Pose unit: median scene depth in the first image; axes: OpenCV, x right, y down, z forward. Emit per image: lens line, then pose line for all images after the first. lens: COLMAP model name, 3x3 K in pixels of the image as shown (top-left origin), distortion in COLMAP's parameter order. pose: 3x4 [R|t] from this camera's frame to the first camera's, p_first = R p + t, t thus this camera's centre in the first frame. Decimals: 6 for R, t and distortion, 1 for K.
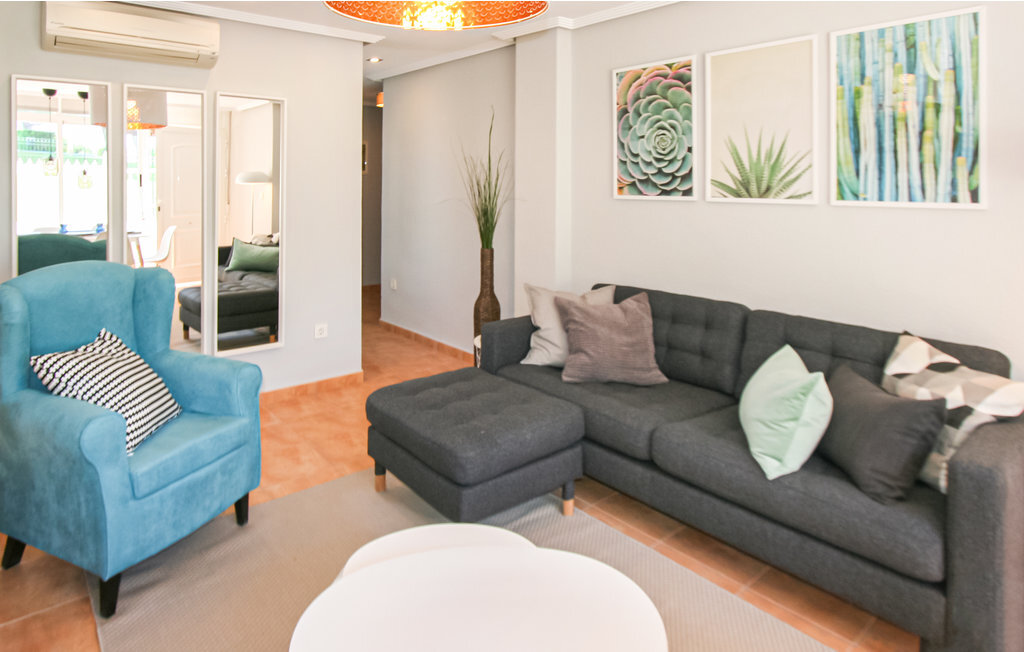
lens RADIAL K [[603.8, 0, 508.4], [0, 603.8, 328.4], [0, 0, 1]] dist [-0.003825, 0.000445]
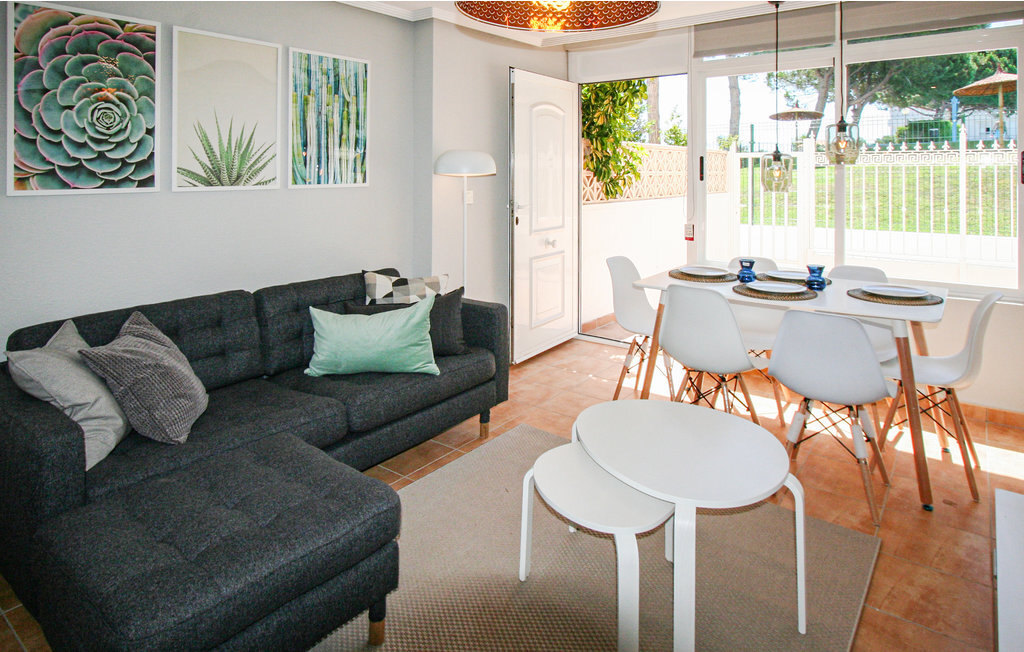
lens RADIAL K [[603.8, 0, 508.4], [0, 603.8, 328.4], [0, 0, 1]] dist [-0.003825, 0.000445]
pose [[-0.217020, -0.249222, 0.943817, -0.693364], [0.228715, 0.926966, 0.297362, -0.181924], [-0.948995, 0.280399, -0.144169, 0.742195]]
